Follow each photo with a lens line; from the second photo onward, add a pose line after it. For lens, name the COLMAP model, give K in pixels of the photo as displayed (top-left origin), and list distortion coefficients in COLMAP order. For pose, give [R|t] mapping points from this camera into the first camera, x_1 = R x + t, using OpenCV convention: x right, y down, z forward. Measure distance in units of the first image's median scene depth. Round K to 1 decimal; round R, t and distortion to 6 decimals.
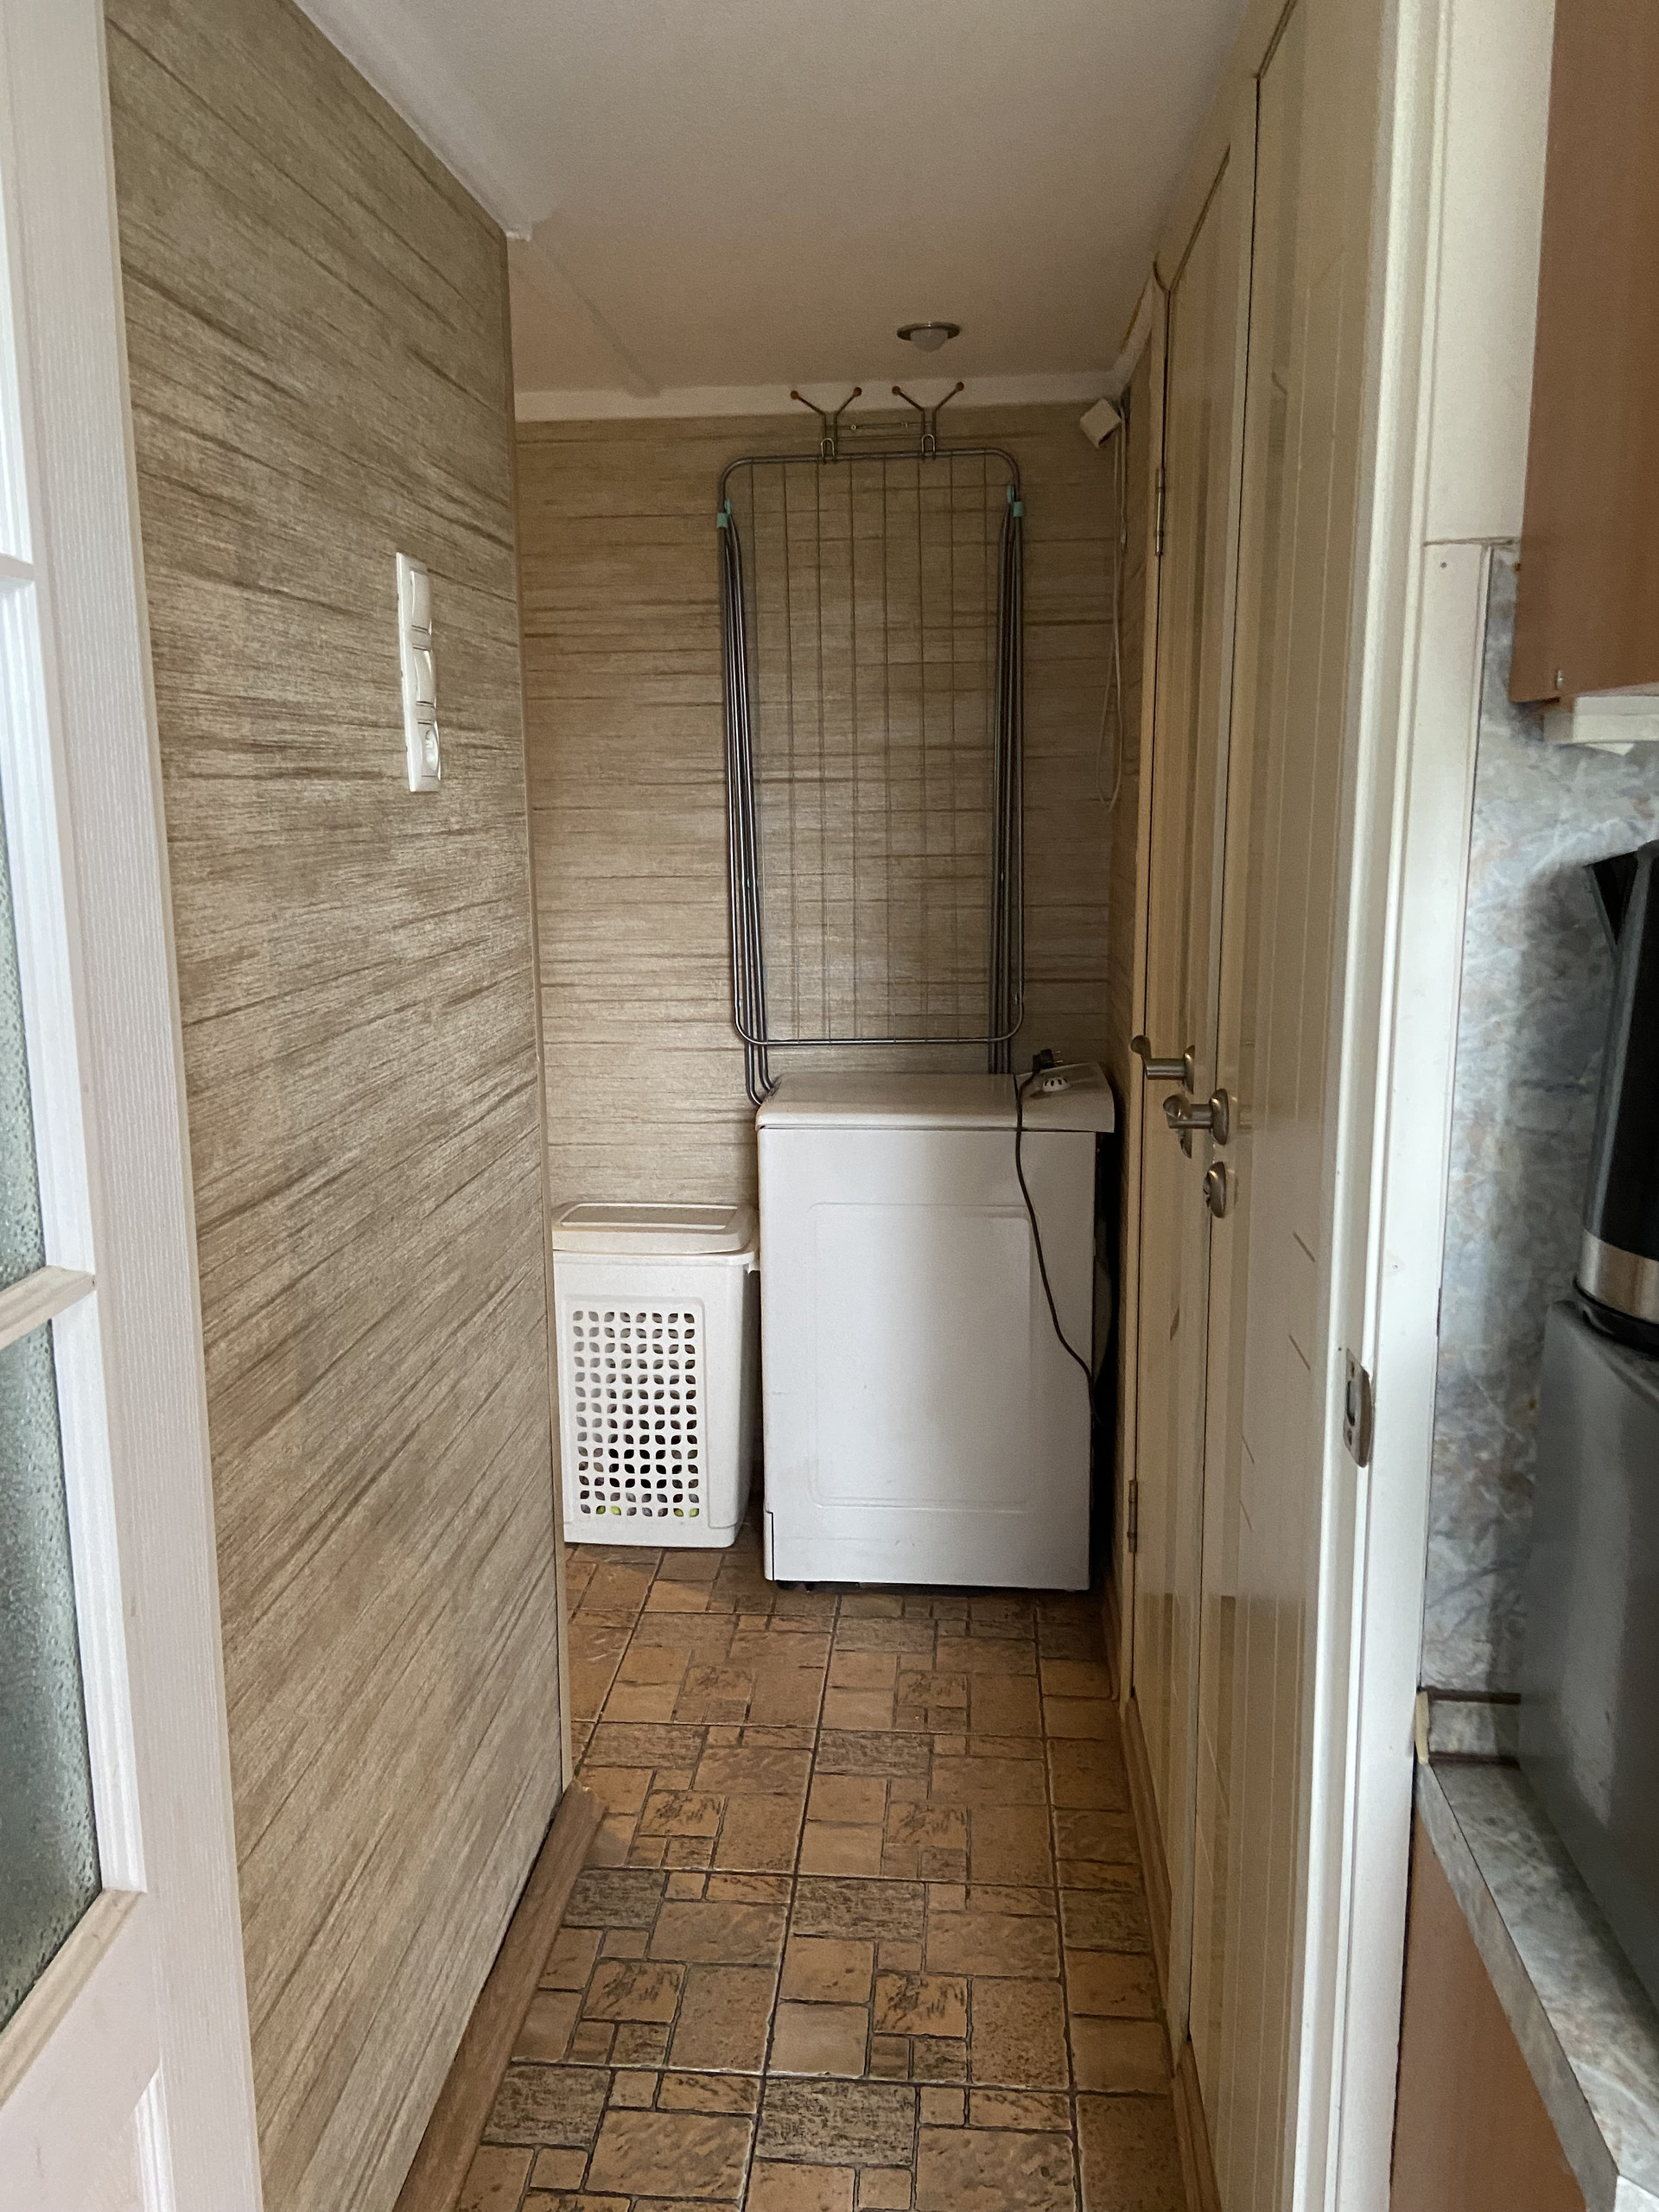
lens RADIAL K [[1659.4, 0, 832.7], [0, 1659.4, 1094.7], [0, 0, 1]] dist [0.167025, -0.339382]
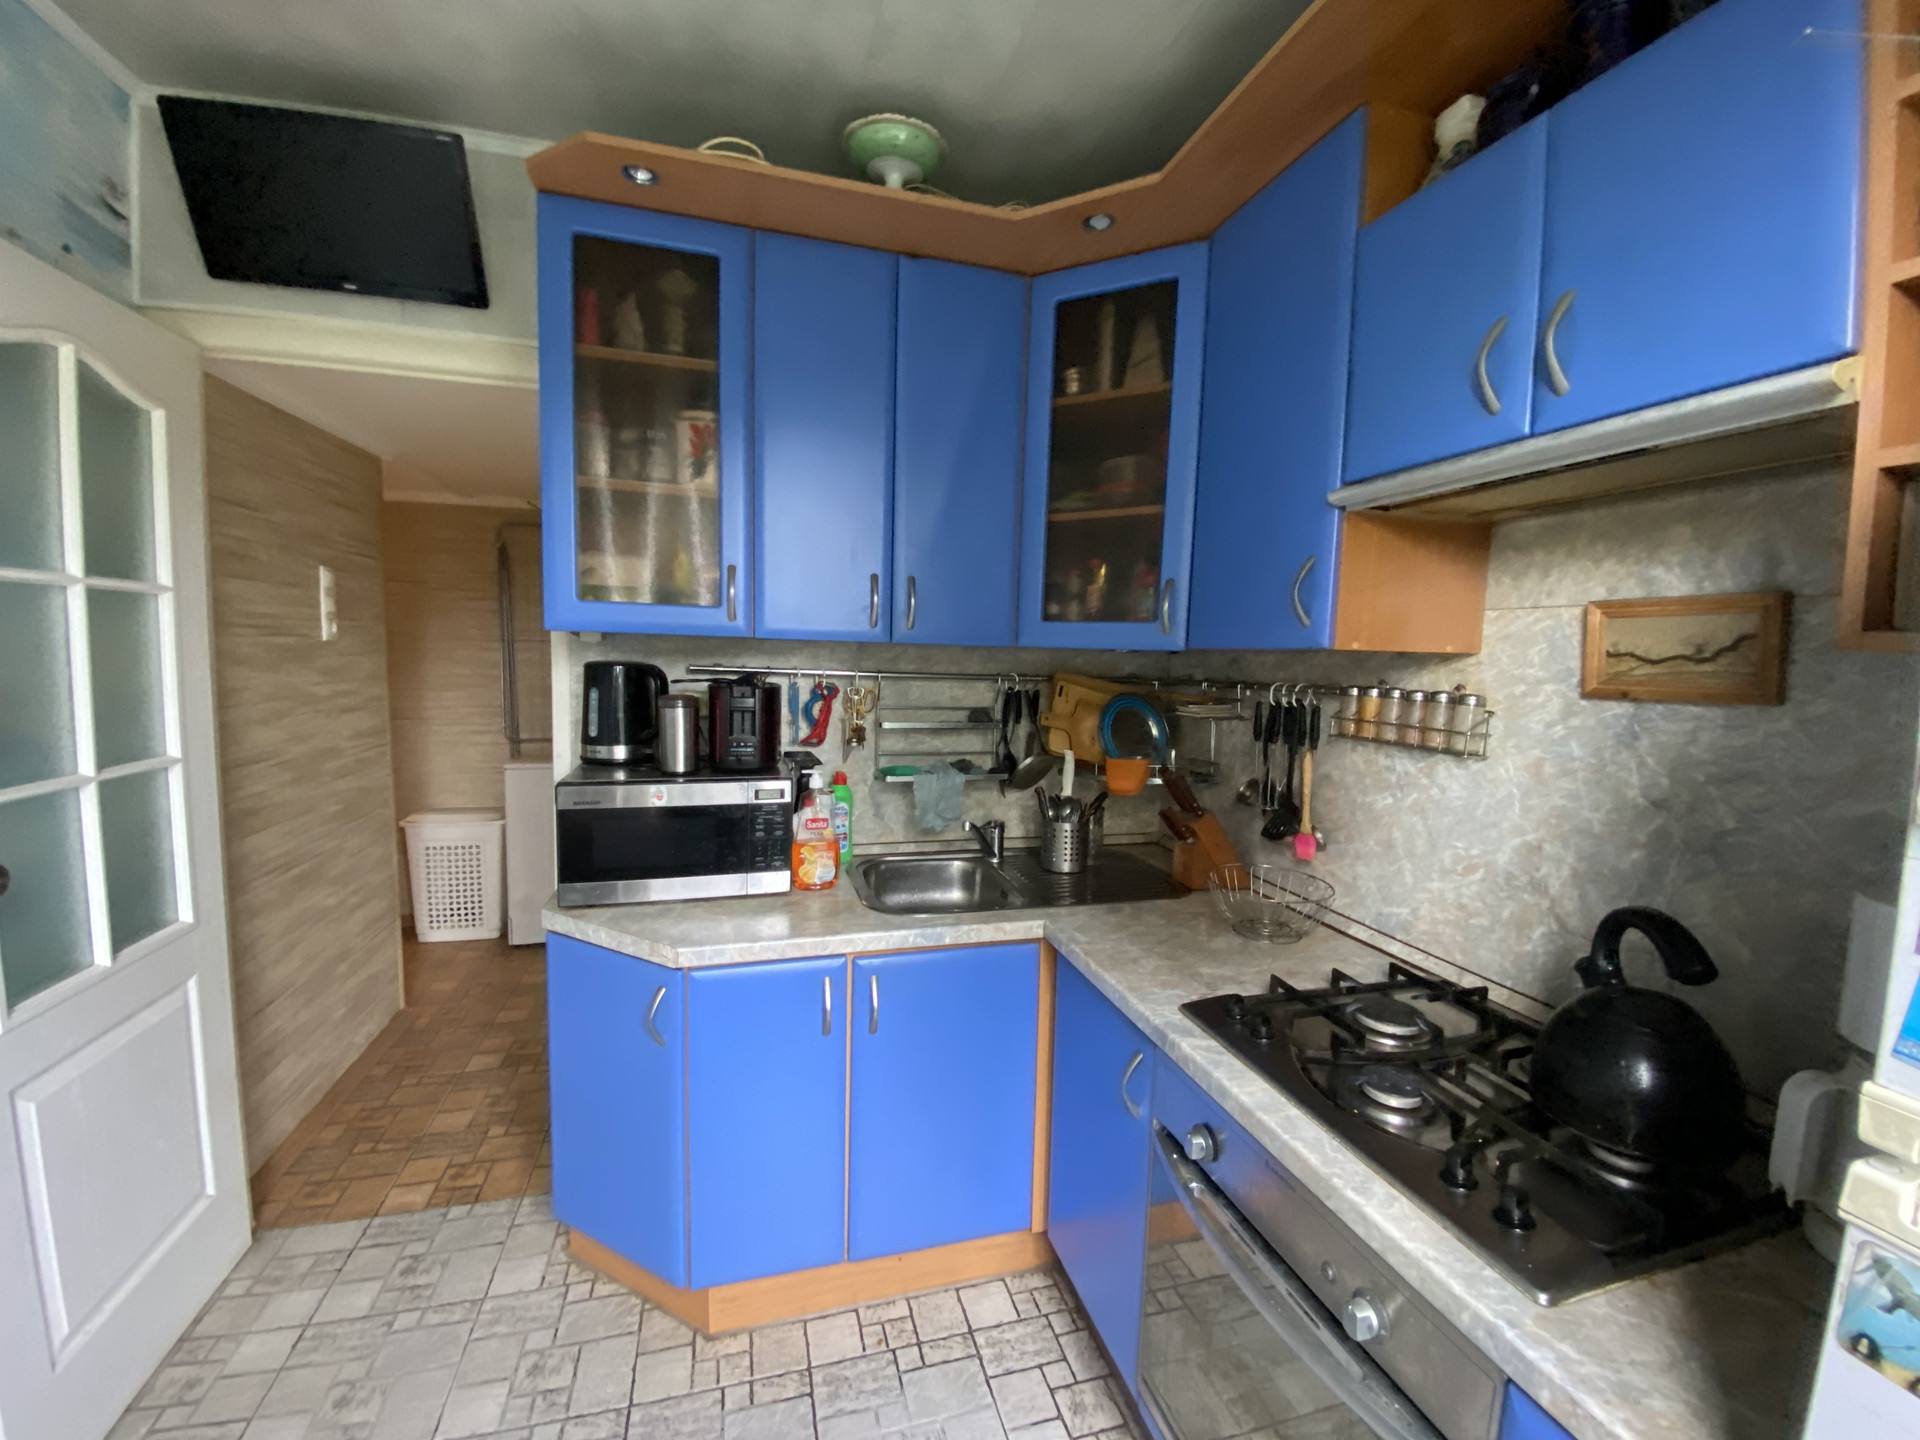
lens RADIAL K [[769.5, 0, 952.6], [0, 769.5, 721.5], [0, 0, 1]] dist [0.020459, -0.030187]
pose [[0.934536, -0.003911, 0.355847, 0.276788], [0.035171, 0.996059, -0.081420, 0.103020], [-0.354126, 0.088606, 0.930991, -0.598681]]
